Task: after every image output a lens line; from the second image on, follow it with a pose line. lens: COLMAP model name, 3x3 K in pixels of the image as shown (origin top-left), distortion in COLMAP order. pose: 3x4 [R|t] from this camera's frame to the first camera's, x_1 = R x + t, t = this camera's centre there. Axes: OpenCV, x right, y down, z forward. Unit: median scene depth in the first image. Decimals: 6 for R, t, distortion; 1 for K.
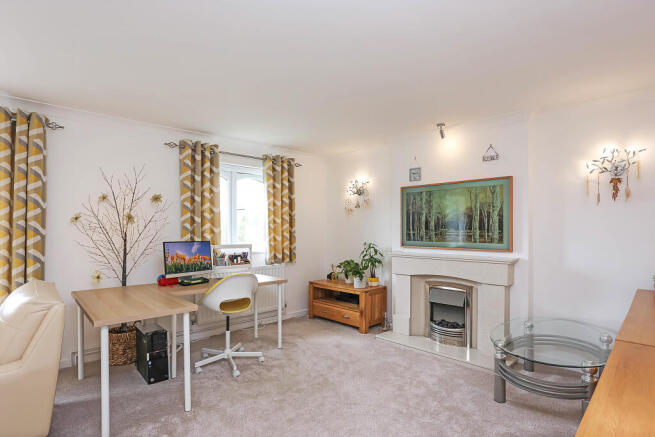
lens RADIAL K [[335.0, 0, 328.6], [0, 335.0, 222.4], [0, 0, 1]] dist [-0.020560, -0.000002]
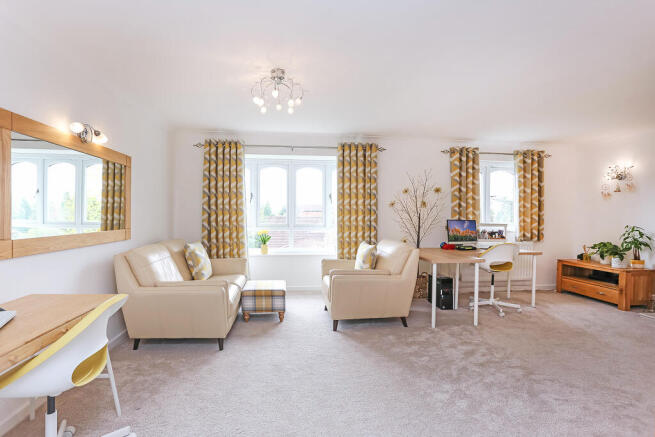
lens RADIAL K [[323.0, 0, 323.8], [0, 323.0, 218.2], [0, 0, 1]] dist [-0.049625, 0.027813]
pose [[0.801454, 0.014757, -0.597874, -0.062859], [0.002084, 0.999621, 0.027467, 0.009078], [0.598053, -0.023260, 0.801119, -0.367150]]
